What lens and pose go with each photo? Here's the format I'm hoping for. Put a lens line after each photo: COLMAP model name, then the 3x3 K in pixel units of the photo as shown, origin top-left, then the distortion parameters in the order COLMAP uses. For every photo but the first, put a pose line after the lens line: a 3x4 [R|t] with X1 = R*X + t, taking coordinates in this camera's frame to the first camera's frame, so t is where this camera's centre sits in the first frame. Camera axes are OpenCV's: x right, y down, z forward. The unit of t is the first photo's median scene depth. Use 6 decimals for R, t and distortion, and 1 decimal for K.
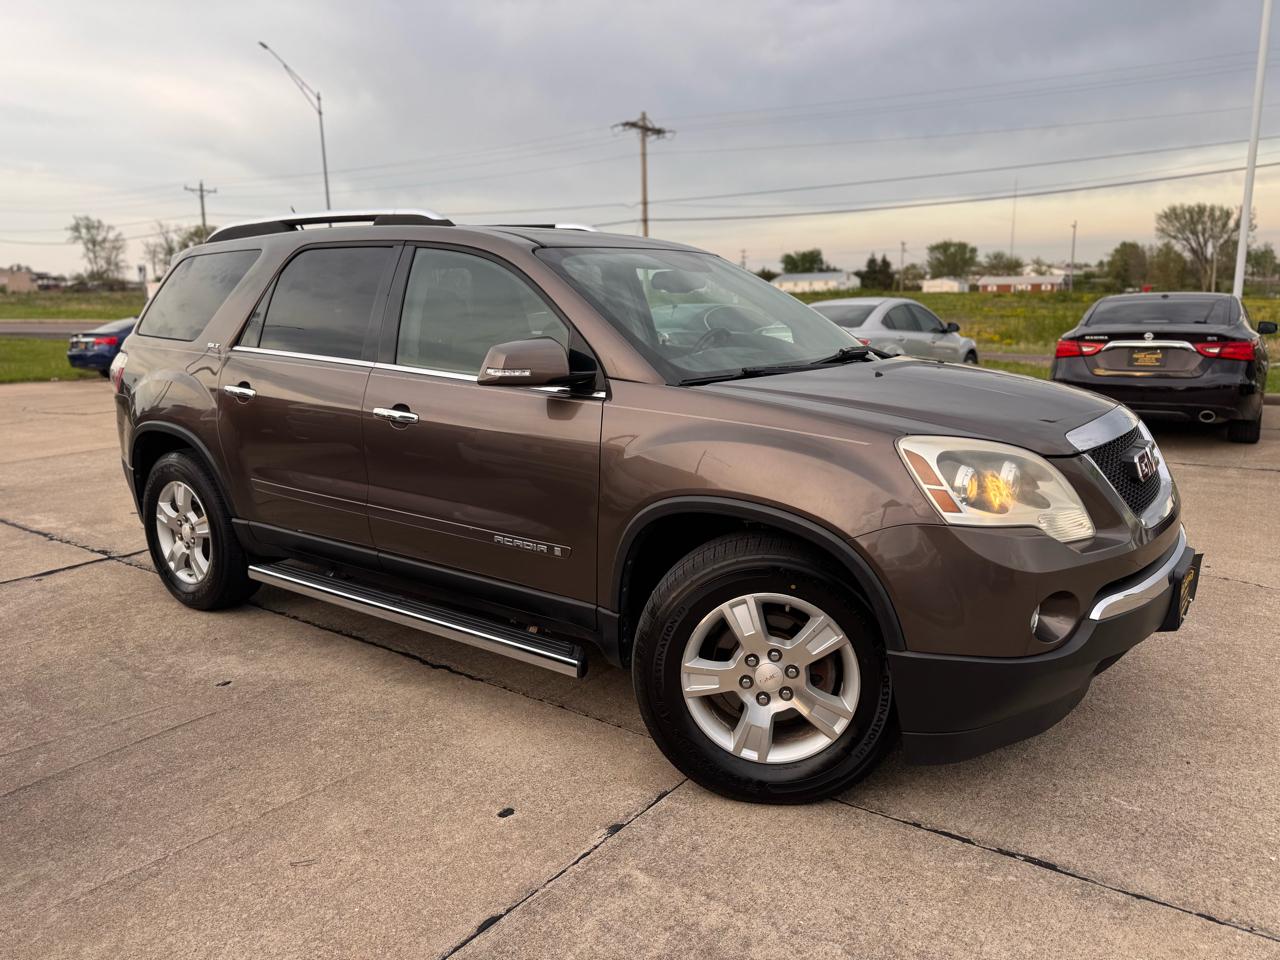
lens RADIAL K [[905.7, 0, 637.2], [0, 905.7, 483.3], [0, 0, 1]] dist [0.028705, -0.033606]
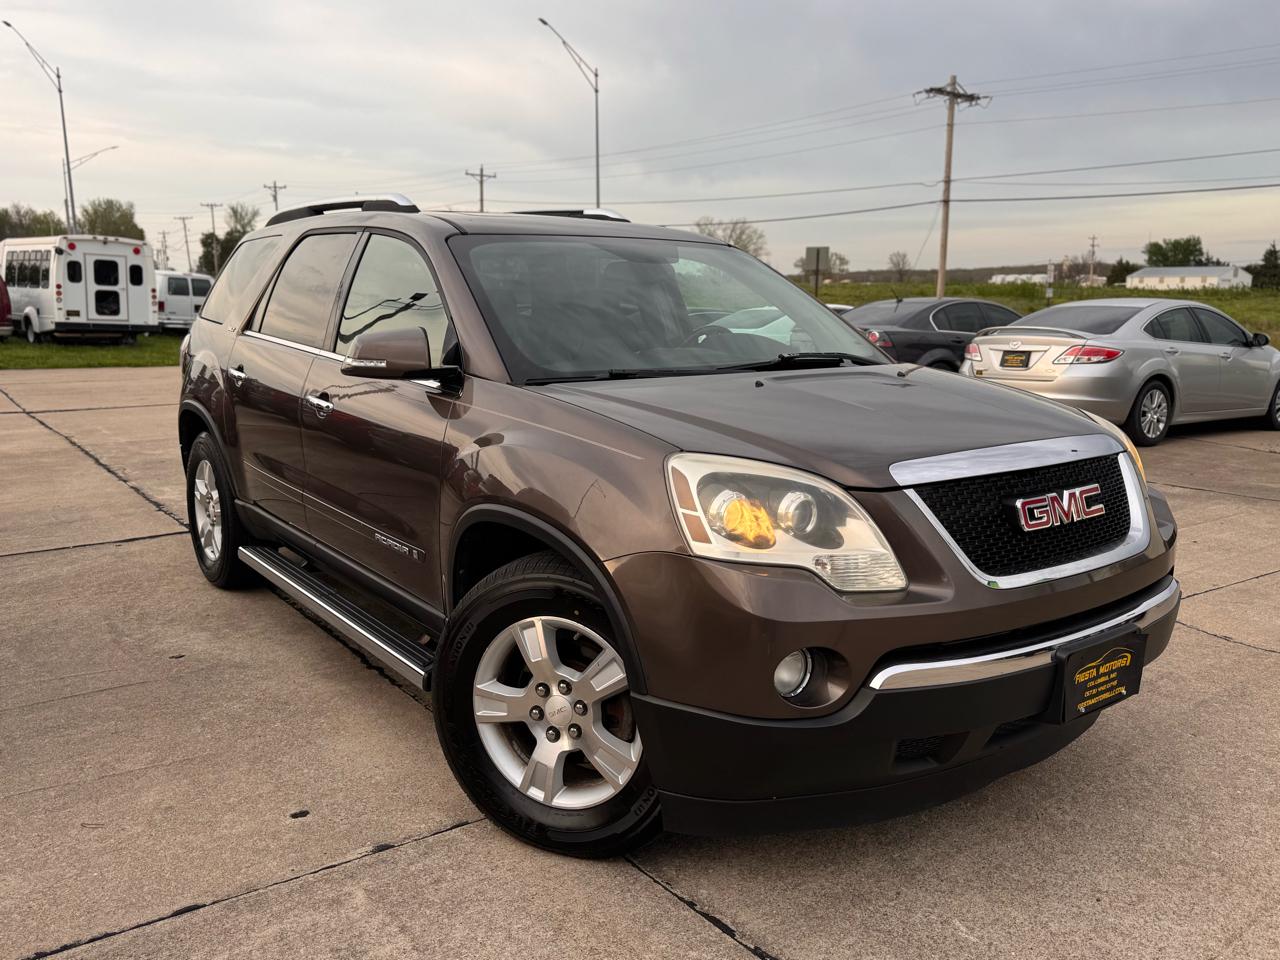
lens RADIAL K [[1027.7, 0, 635.1], [0, 1027.7, 487.2], [0, 0, 1]] dist [0.030237, -0.044168]
pose [[0.955373, 0.074227, -0.285925, 0.385813], [-0.077970, 0.996954, -0.001713, -0.009529], [0.284927, 0.023930, 0.958251, 0.028930]]
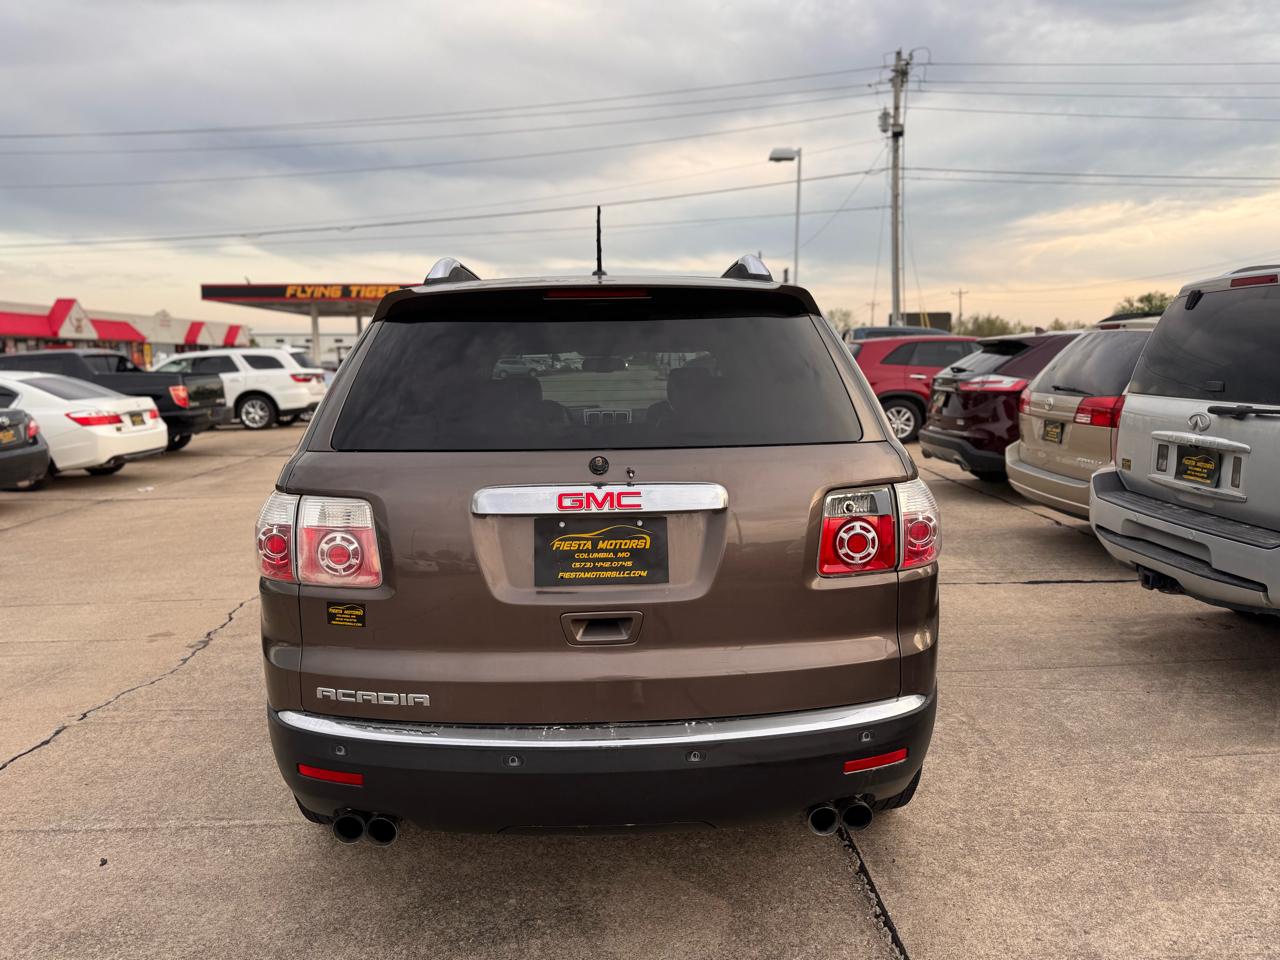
lens RADIAL K [[905.7, 0, 636.3], [0, 905.7, 466.3], [0, 0, 1]] dist [0.028705, -0.033606]
pose [[-0.610080, -0.064999, 0.789669, -1.248877], [0.181967, 0.958497, 0.219479, -0.415383], [-0.771161, 0.277594, -0.572933, 2.022434]]
